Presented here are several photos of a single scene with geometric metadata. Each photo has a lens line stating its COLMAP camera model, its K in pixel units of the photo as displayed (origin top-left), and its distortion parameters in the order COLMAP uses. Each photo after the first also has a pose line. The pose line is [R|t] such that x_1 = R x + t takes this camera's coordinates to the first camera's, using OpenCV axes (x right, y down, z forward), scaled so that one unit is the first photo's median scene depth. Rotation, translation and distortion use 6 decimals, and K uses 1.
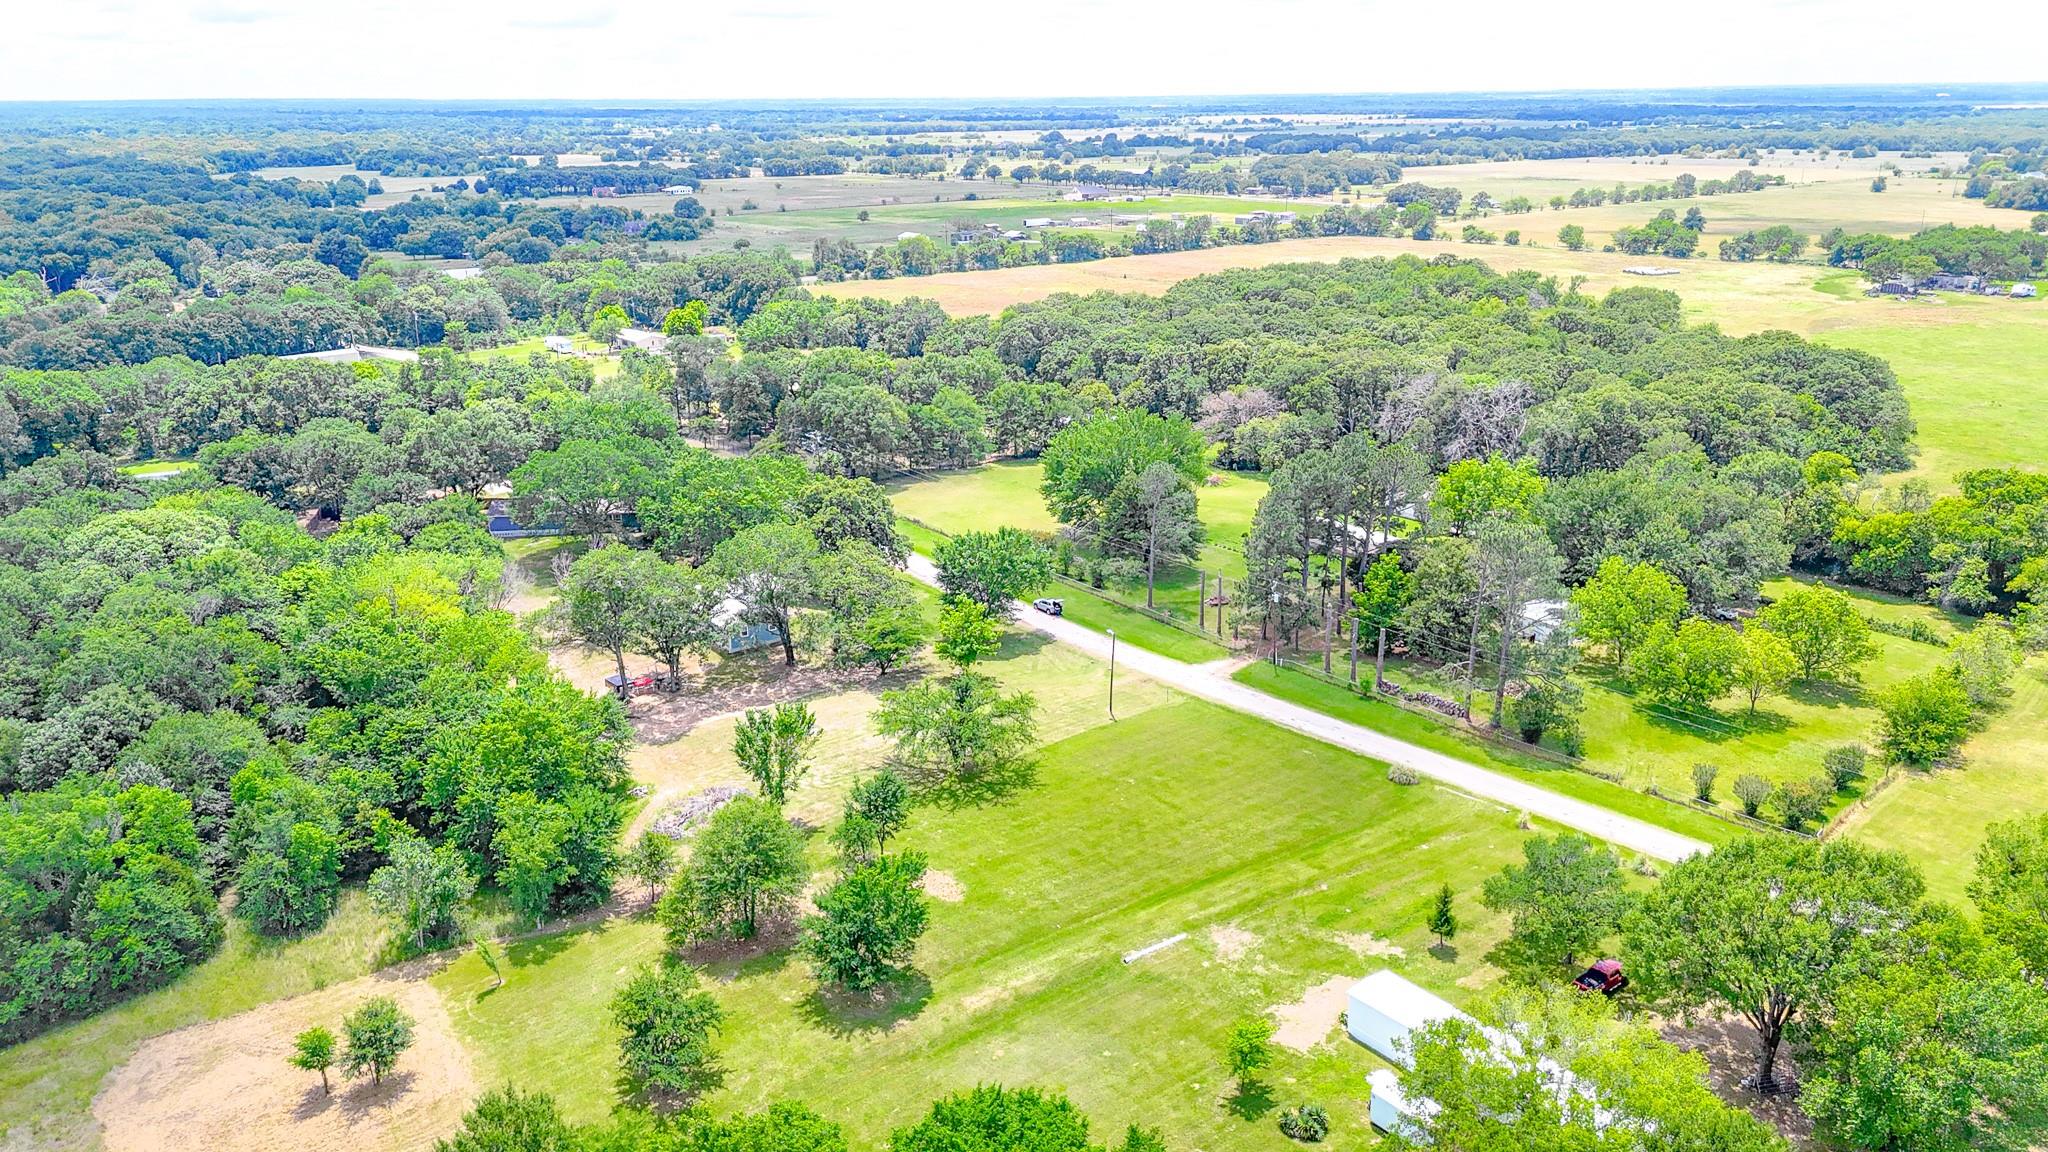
lens RADIAL K [[1482.2, 0, 1024.0], [0, 1482.2, 576.0], [0, 0, 1]] dist [0.067836, -0.080901]
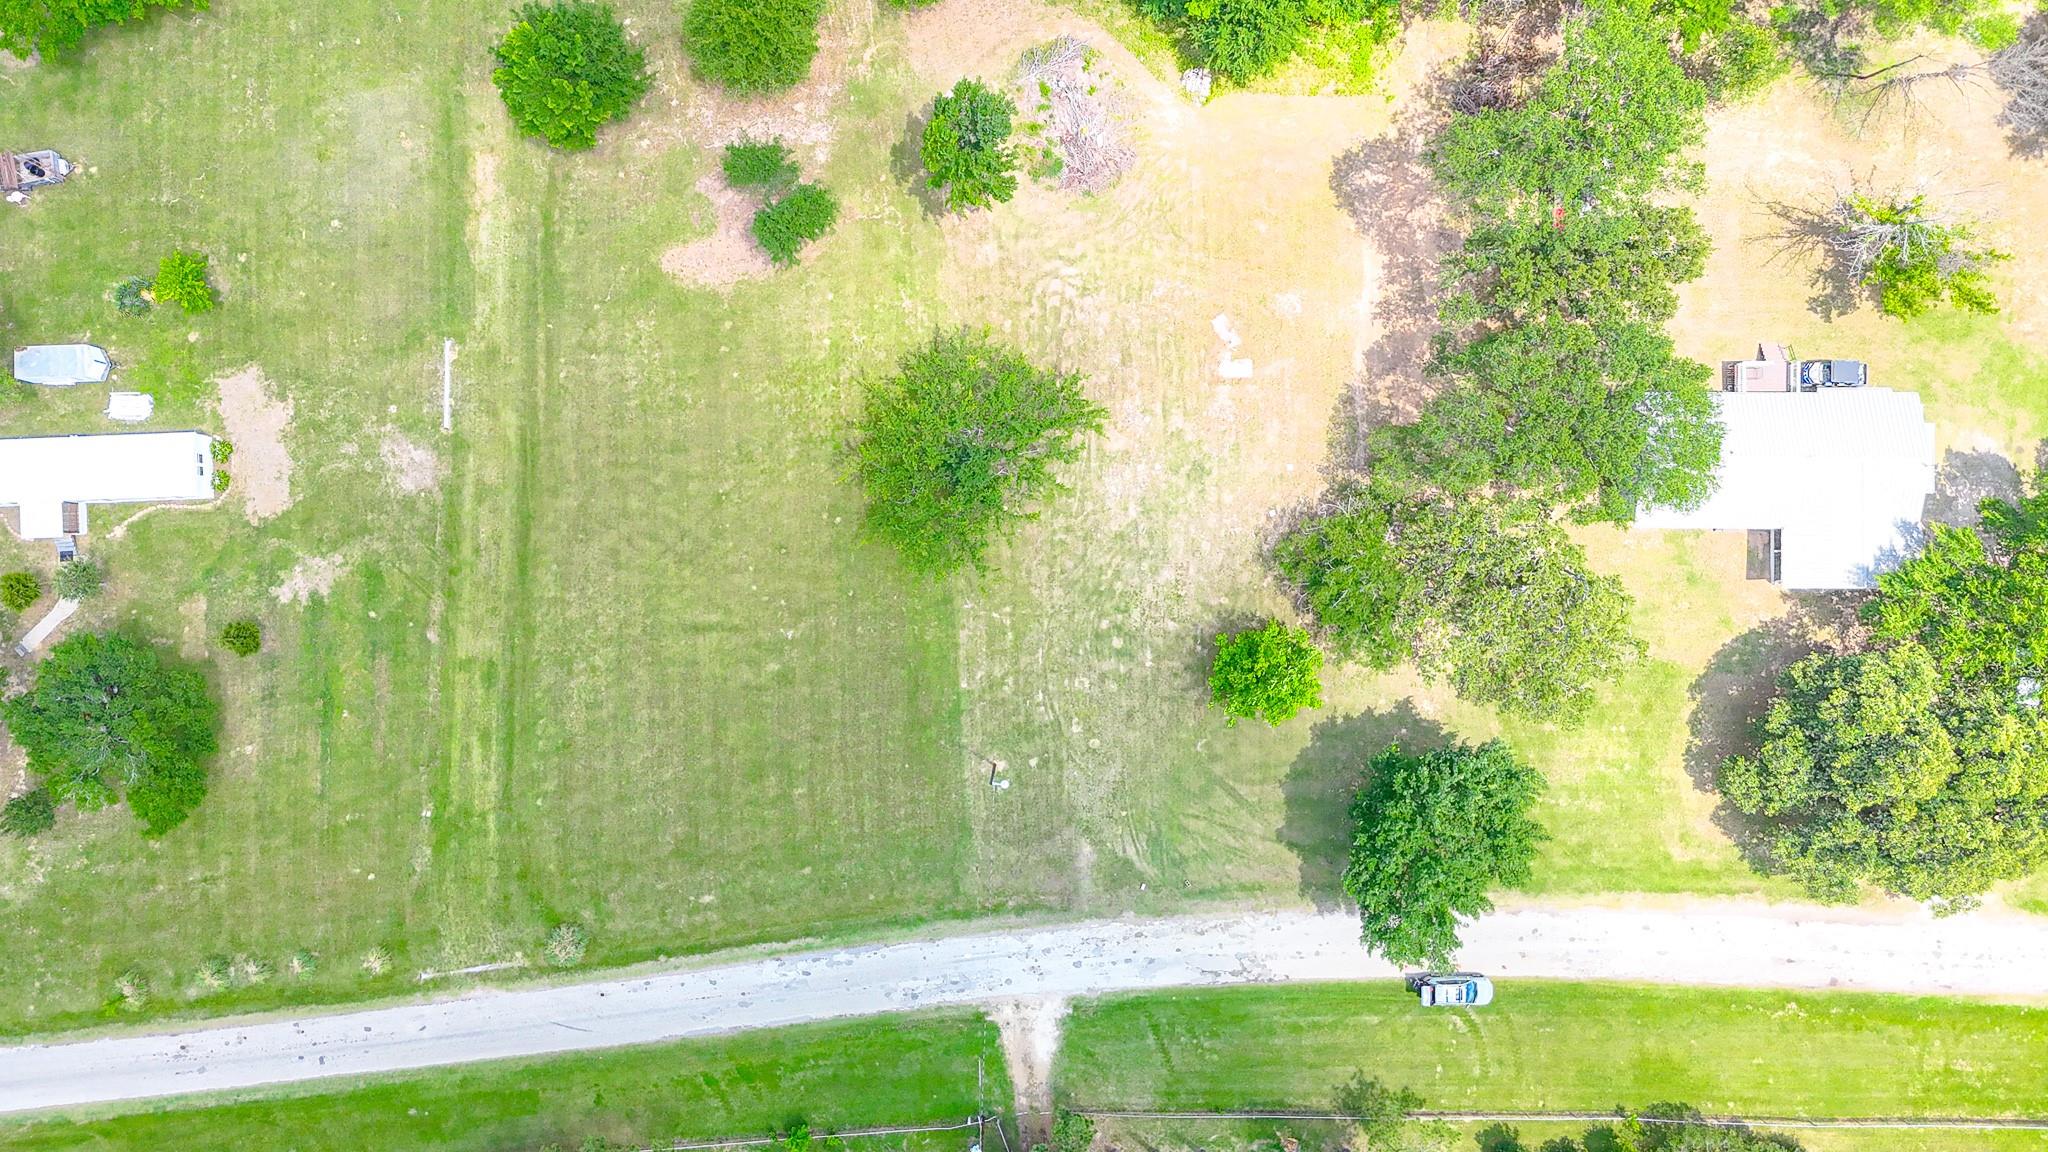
lens RADIAL K [[1482.2, 0, 1024.0], [0, 1482.2, 576.0], [0, 0, 1]] dist [0.067836, -0.080901]
pose [[-0.586564, 0.809899, -0.002716, -0.003822], [-0.230897, -0.164010, 0.959055, -0.139963], [0.776292, 0.563174, 0.283205, 0.210709]]
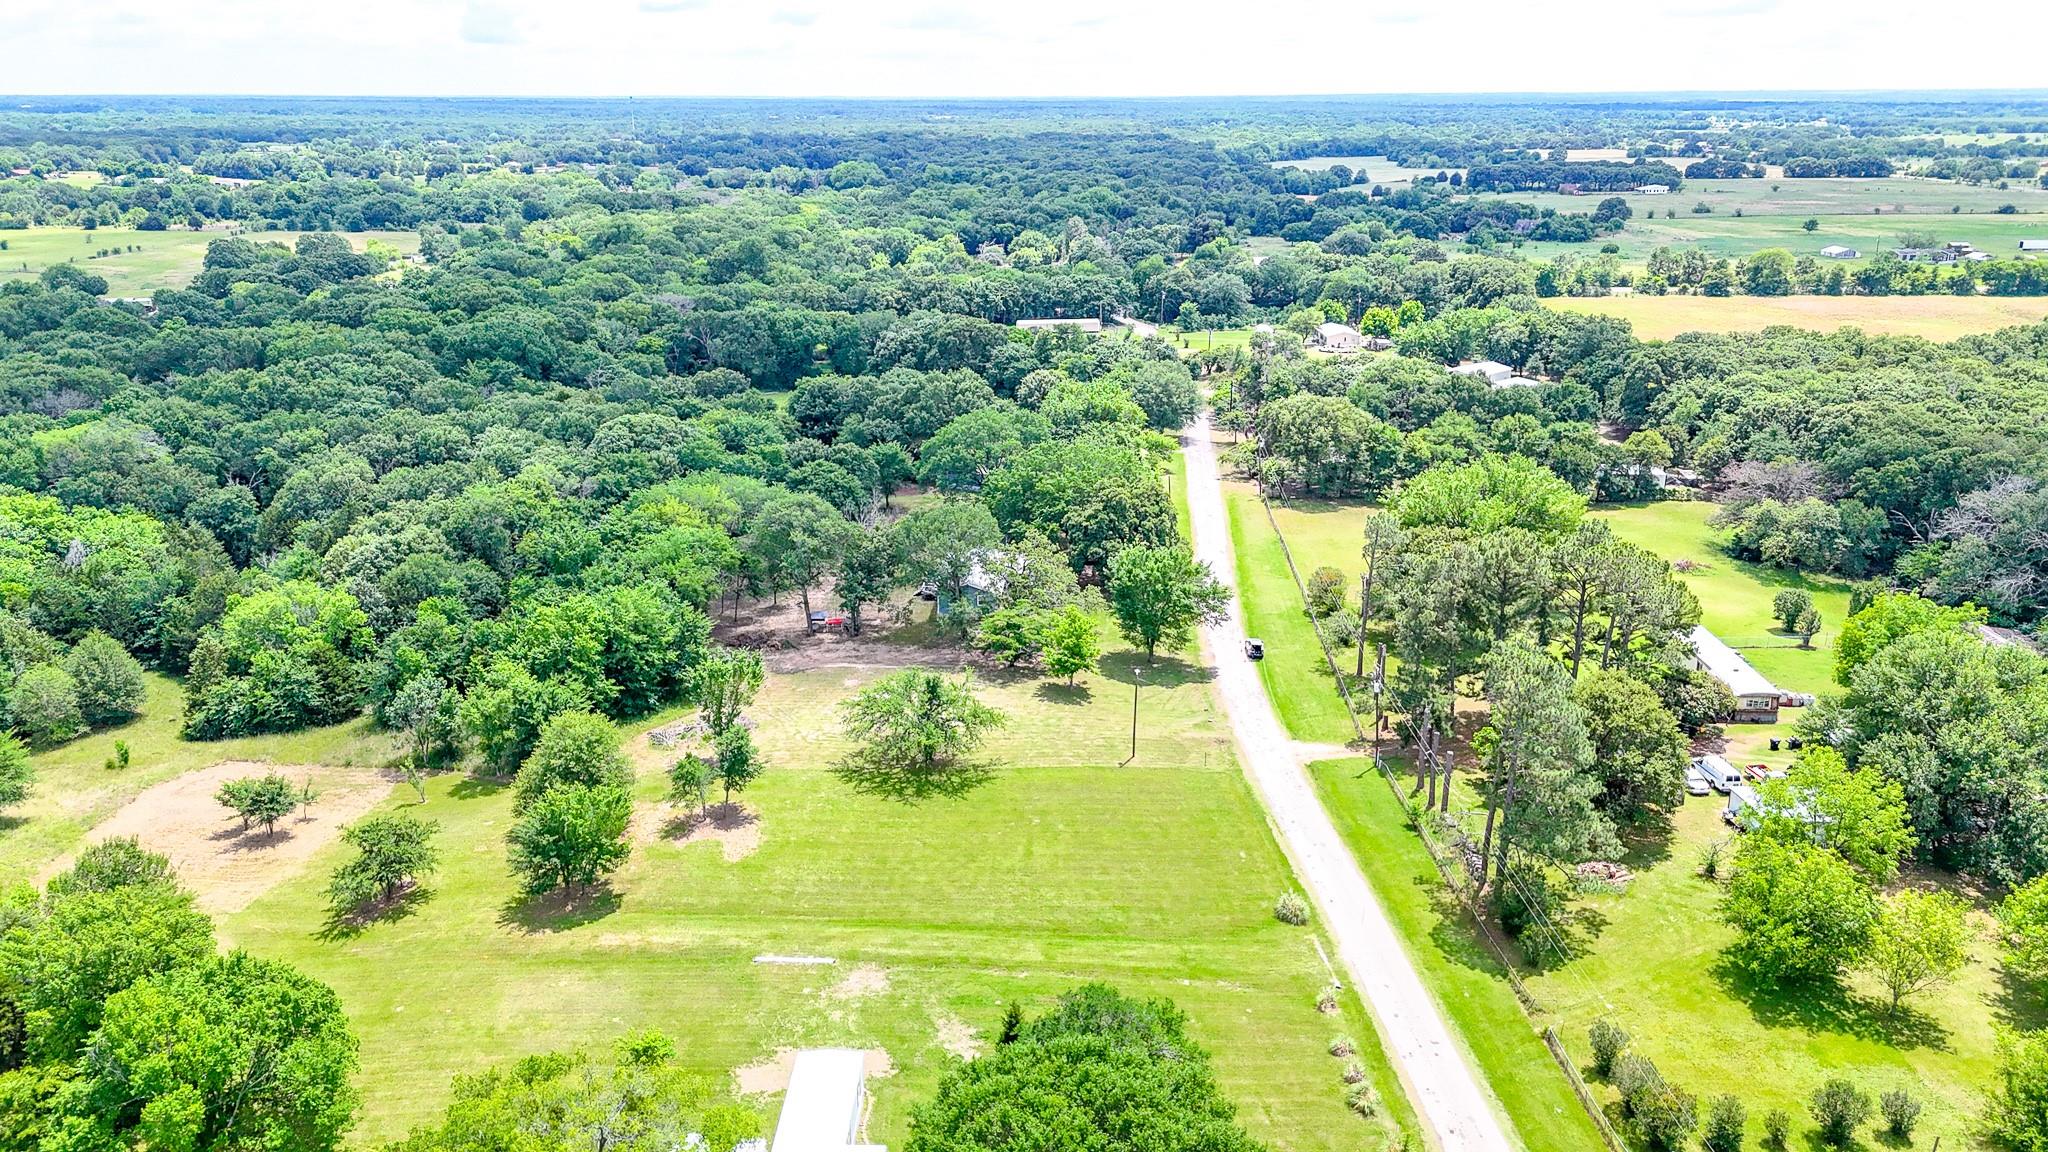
lens RADIAL K [[1482.2, 0, 1024.0], [0, 1482.2, 576.0], [0, 0, 1]] dist [0.067836, -0.080901]
pose [[0.774244, 0.197093, -0.601415, 0.146833], [-0.194684, 0.978365, 0.069995, -0.019346], [0.602199, 0.062892, 0.795865, 0.056019]]
